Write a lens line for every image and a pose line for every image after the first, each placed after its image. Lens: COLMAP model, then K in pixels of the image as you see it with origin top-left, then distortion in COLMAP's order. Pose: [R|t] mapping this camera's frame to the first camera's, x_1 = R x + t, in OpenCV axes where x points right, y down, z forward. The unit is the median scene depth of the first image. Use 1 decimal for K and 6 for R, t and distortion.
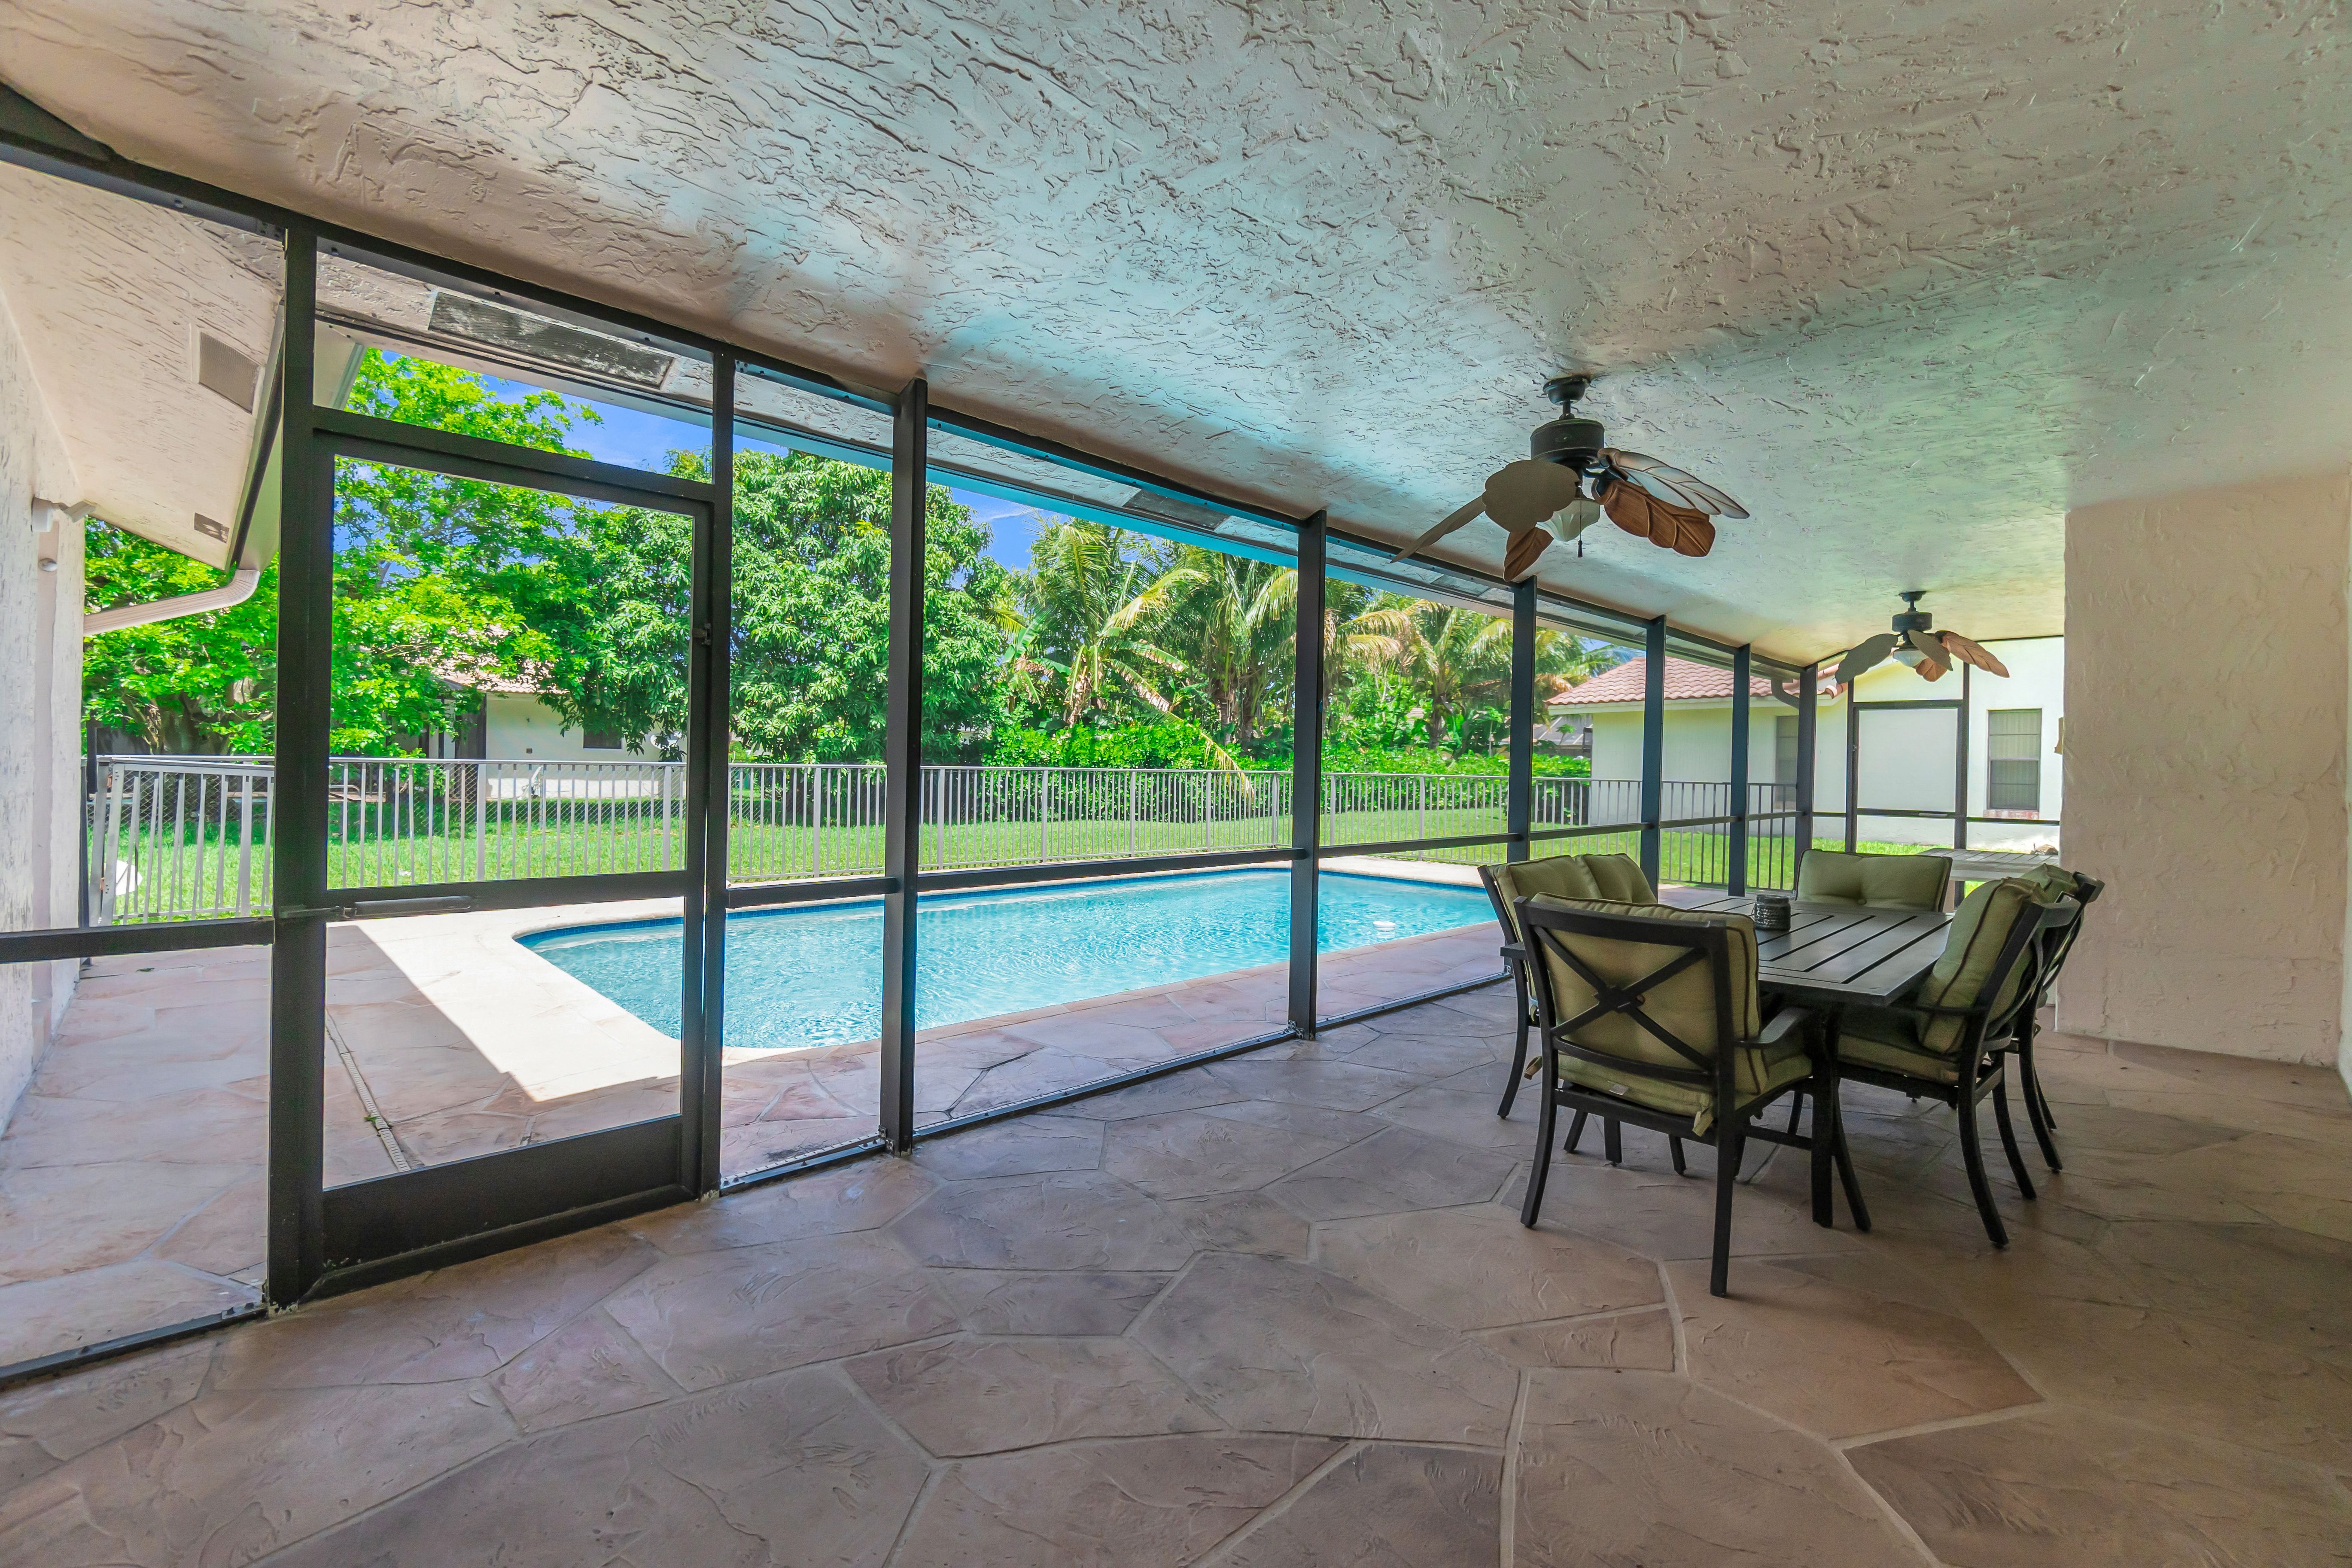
lens RADIAL K [[1020.8, 0, 1155.4], [0, 1020.8, 770.5], [0, 0, 1]] dist [0.000914, 0.001036]
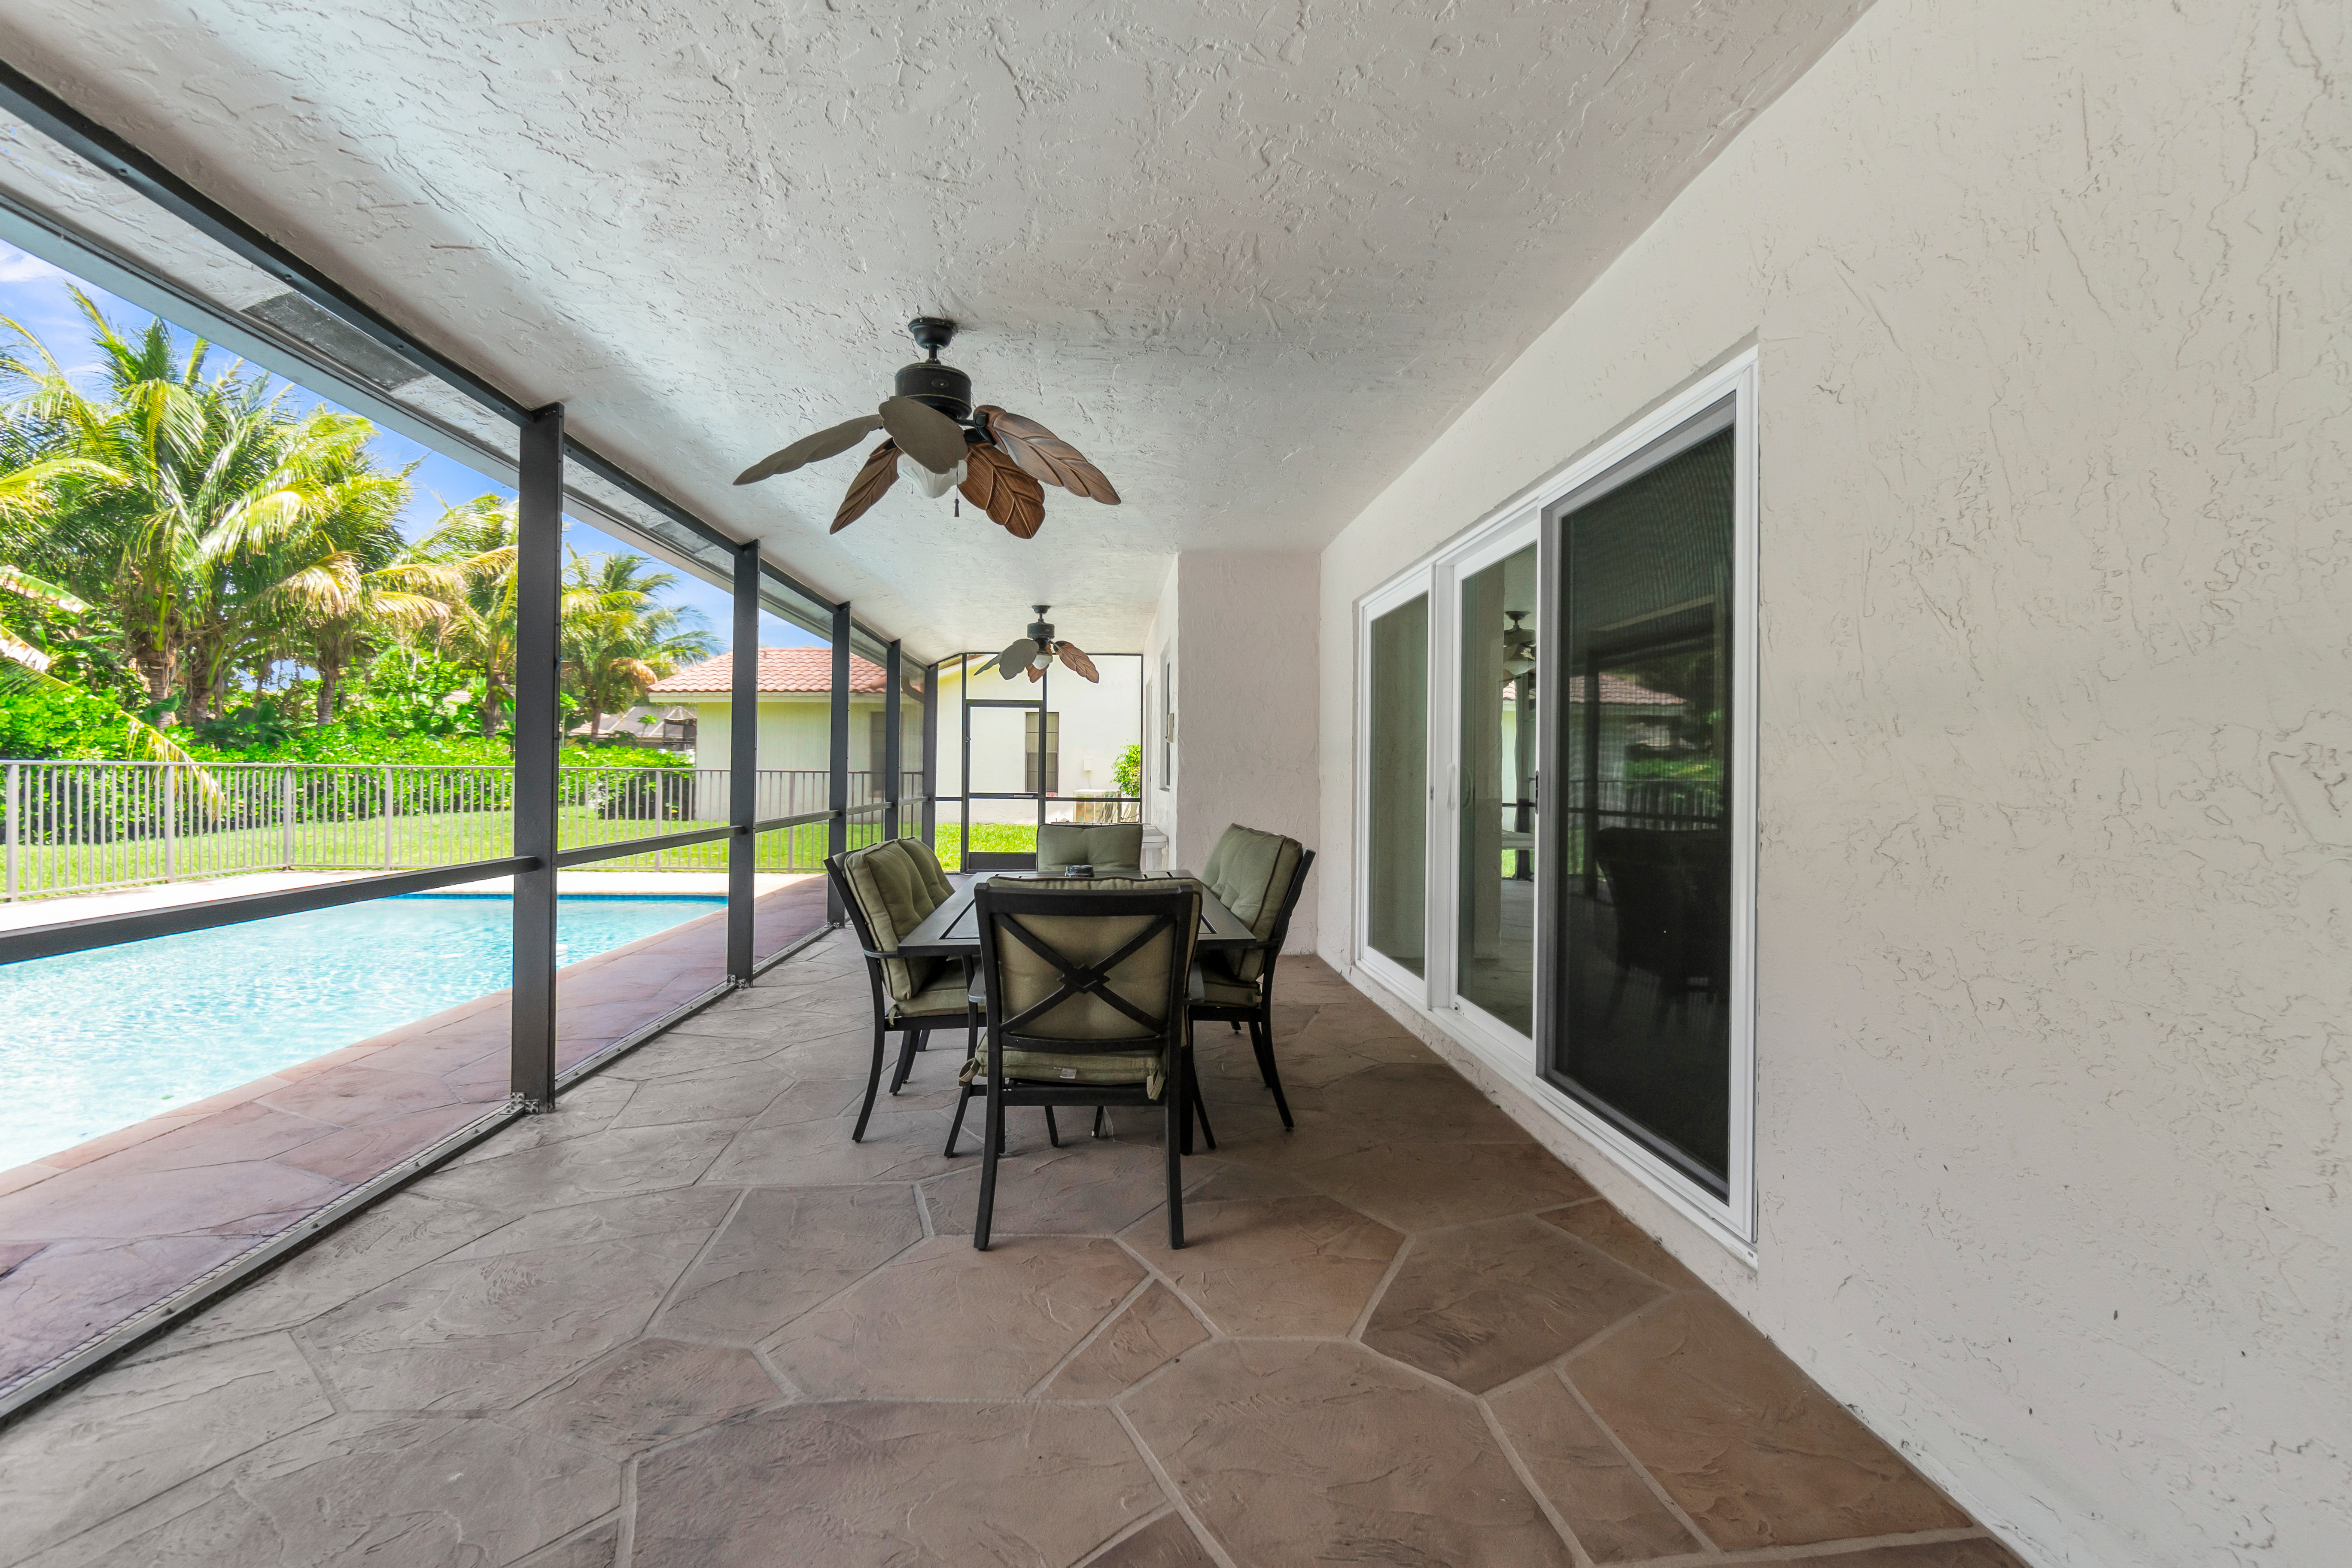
lens RADIAL K [[1047.7, 0, 1160.7], [0, 1047.7, 773.2], [0, 0, 1]] dist [-0.003163, -0.000106]
pose [[0.654045, -0.011481, 0.756368, -0.132031], [0.005724, 0.999931, 0.010228, 0.011248], [-0.756434, -0.002360, 0.654066, 0.164085]]
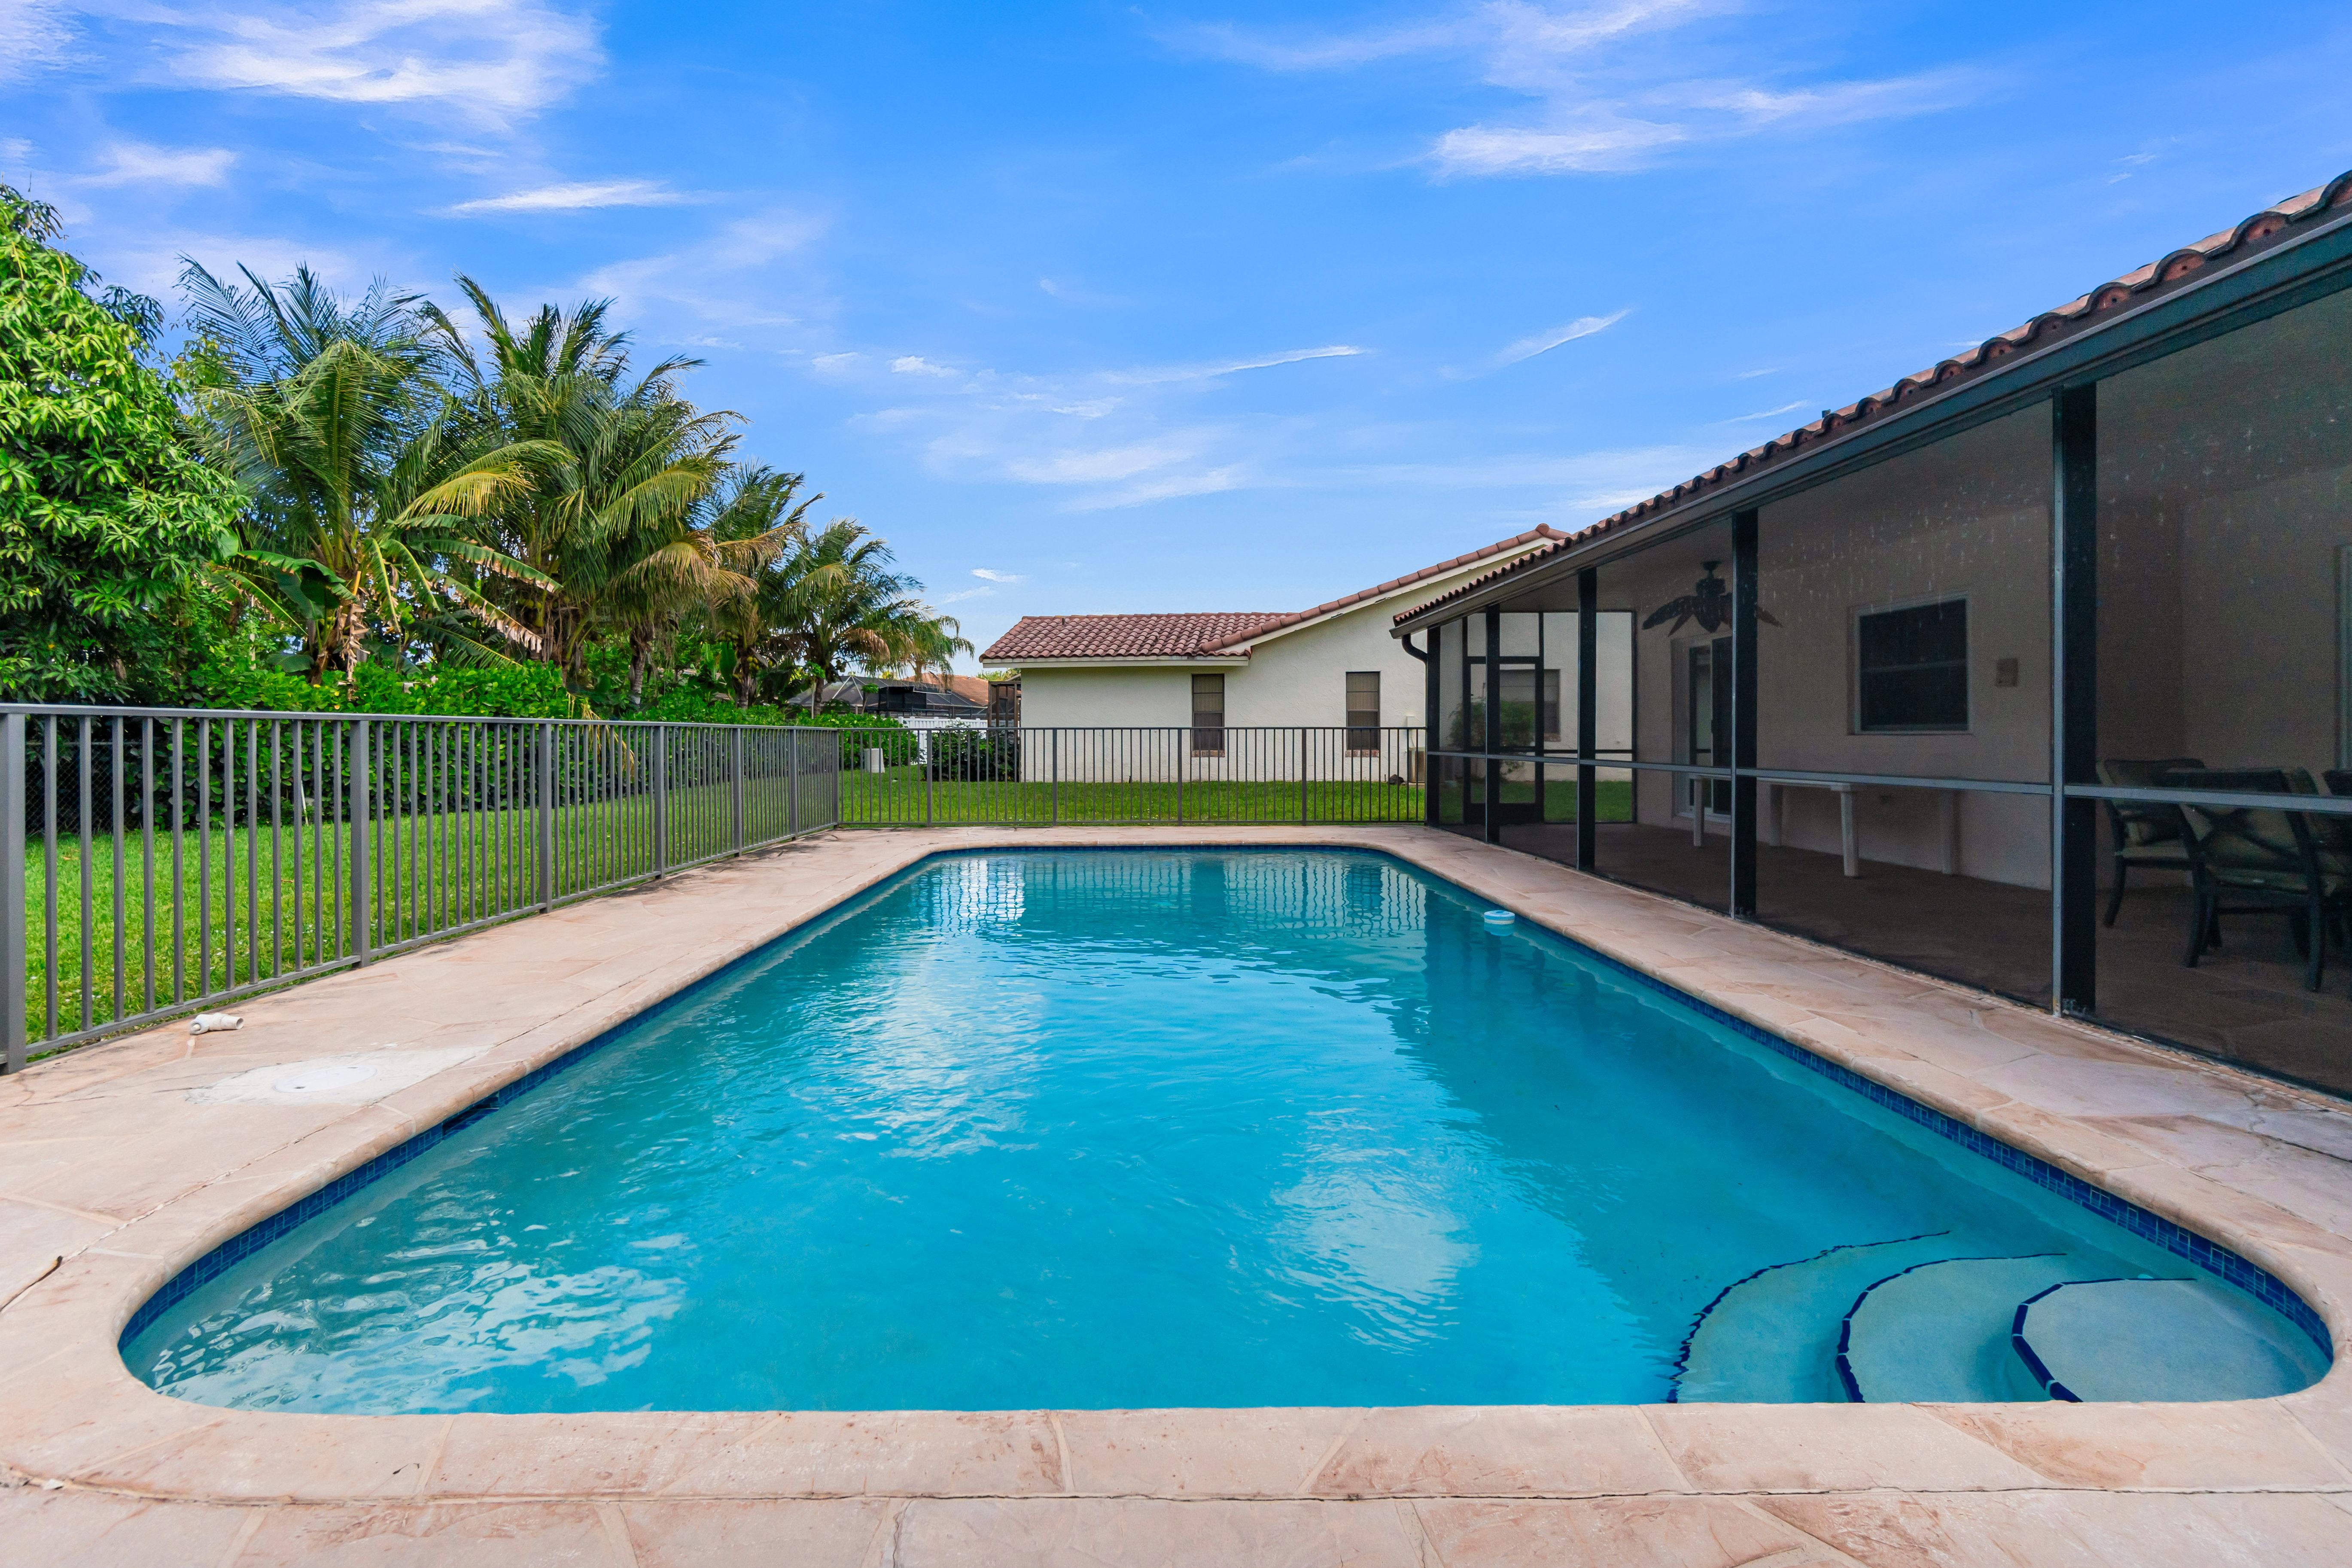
lens RADIAL K [[1030.3, 0, 1161.5], [0, 1030.3, 735.0], [0, 0, 1]] dist [-0.003373, 0.000118]
pose [[0.678075, -0.019357, 0.734738, -0.962241], [0.019472, 0.999775, 0.008368, 0.014519], [-0.734734, 0.008633, 0.678300, 0.995337]]
